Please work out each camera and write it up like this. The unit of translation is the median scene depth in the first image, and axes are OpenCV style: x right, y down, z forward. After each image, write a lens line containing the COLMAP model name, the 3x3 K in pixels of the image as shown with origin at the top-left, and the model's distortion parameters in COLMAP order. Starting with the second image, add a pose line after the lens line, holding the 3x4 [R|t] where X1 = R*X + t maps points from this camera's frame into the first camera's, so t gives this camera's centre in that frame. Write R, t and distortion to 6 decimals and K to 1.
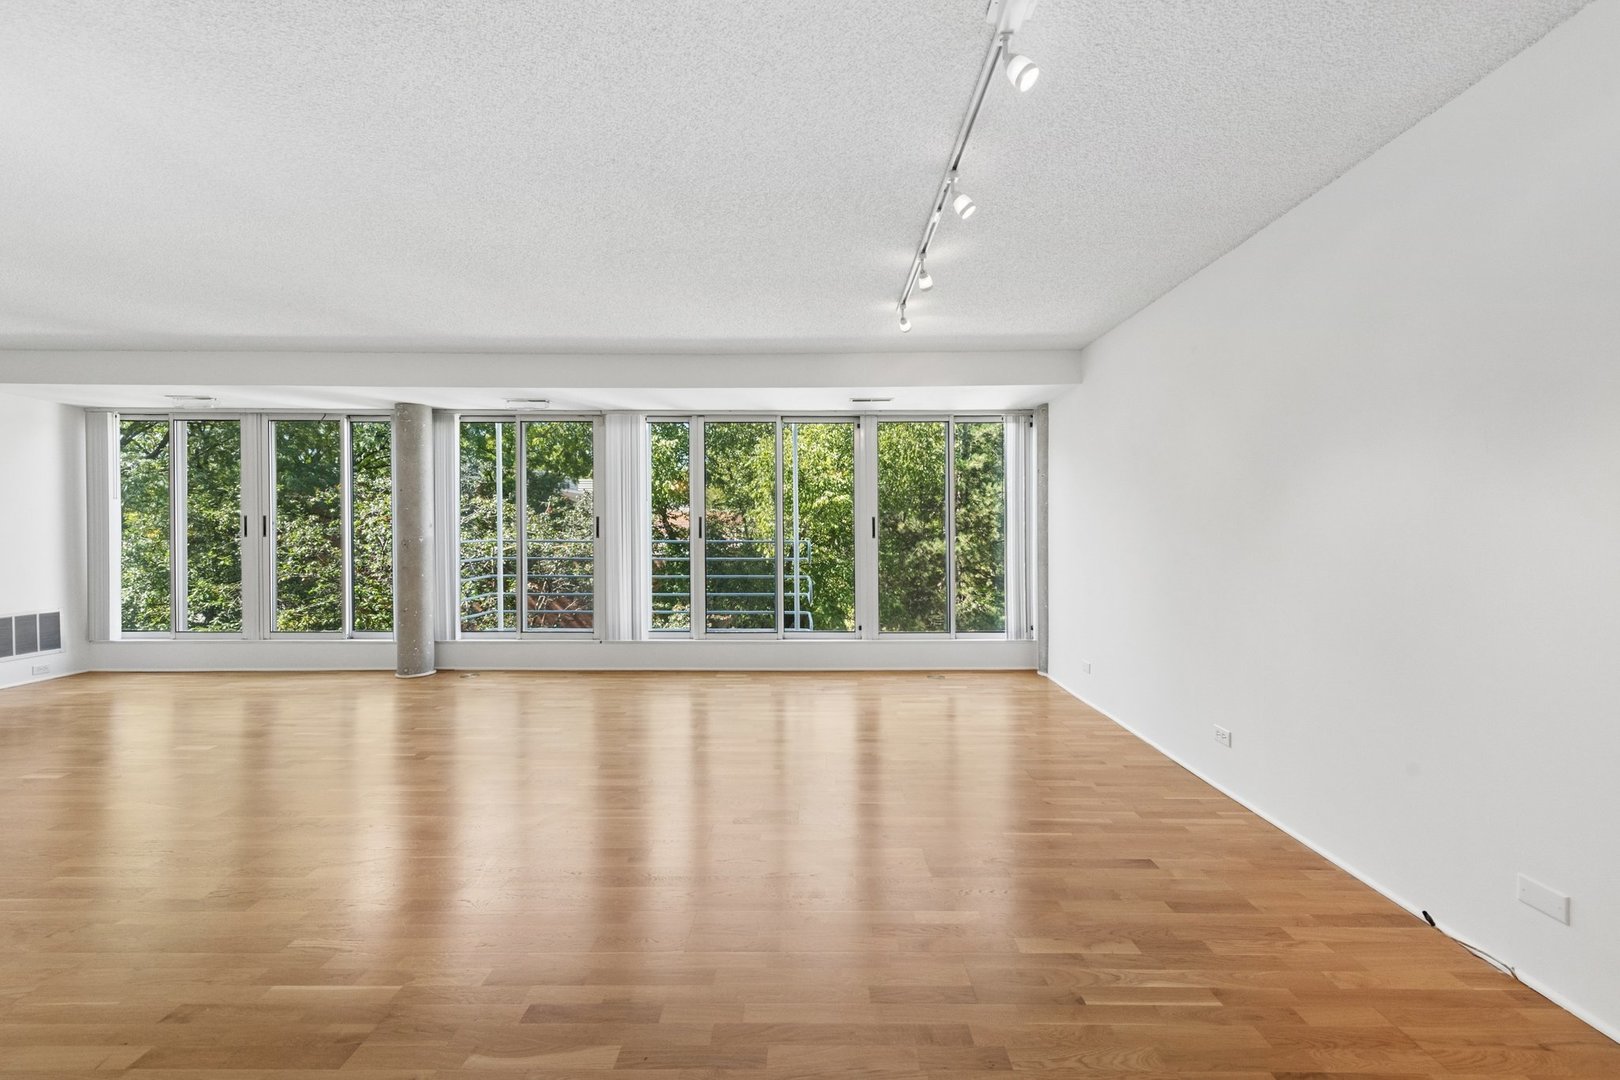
lens RADIAL K [[646.6, 0, 809.1], [0, 646.6, 539.8], [0, 0, 1]] dist [0.014824, -0.002894]
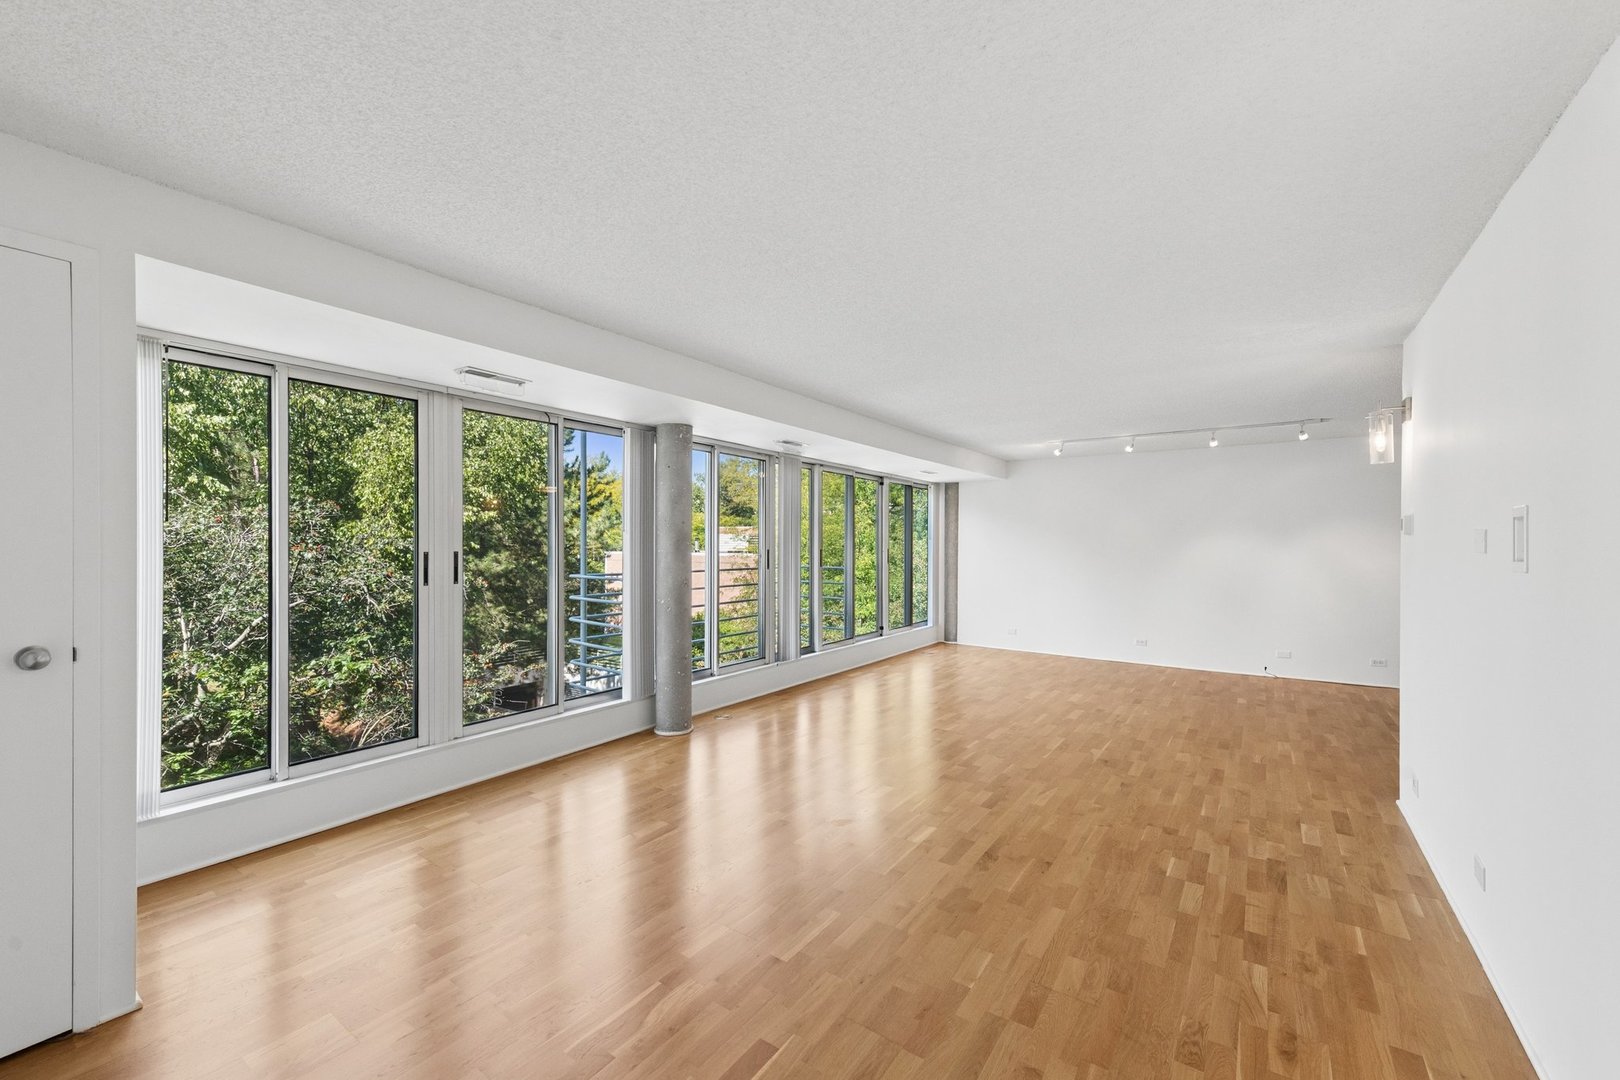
lens RADIAL K [[646.6, 0, 801.2], [0, 646.6, 534.5], [0, 0, 1]] dist [0.014824, -0.002894]
pose [[0.570262, 0.011996, 0.821375, -1.212319], [0.004610, 0.999831, -0.017803, -0.044868], [-0.821450, 0.013939, 0.570110, 0.366135]]
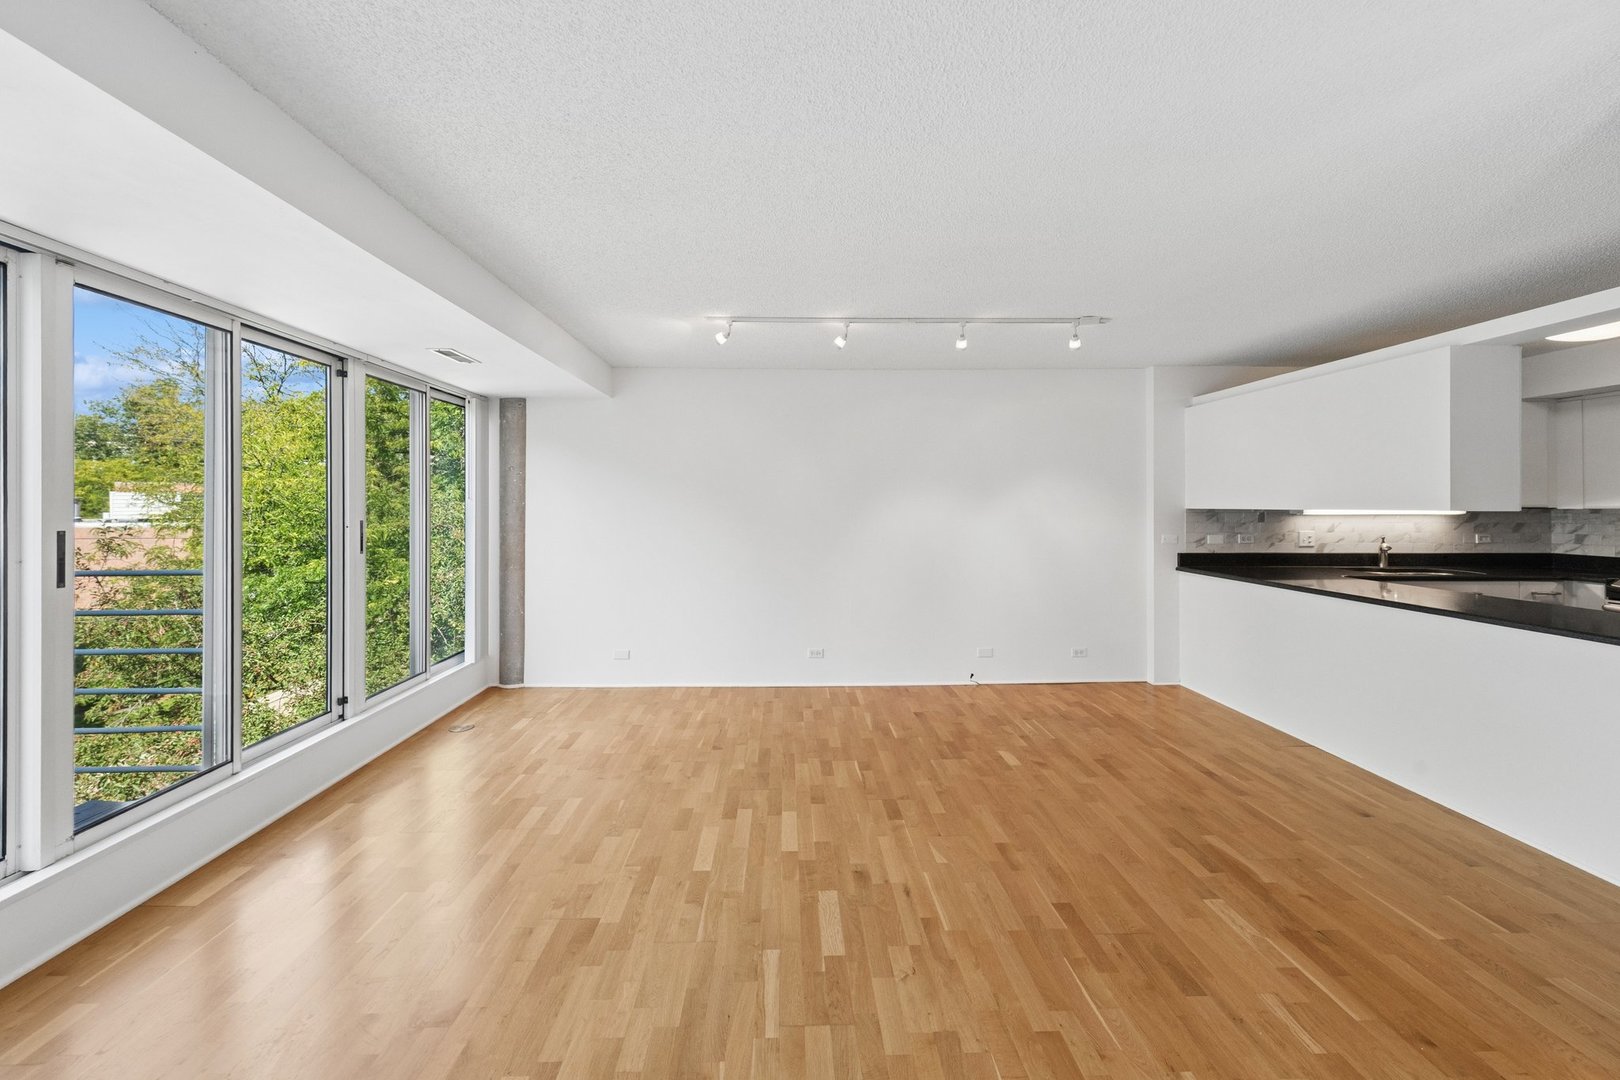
lens RADIAL K [[646.6, 0, 803.2], [0, 646.6, 508.2], [0, 0, 1]] dist [0.014824, -0.002894]
pose [[-0.040638, -0.007257, 0.999148, -0.584339], [0.010776, 0.999912, 0.007701, -0.050019], [-0.999116, 0.011080, -0.040556, 0.614264]]
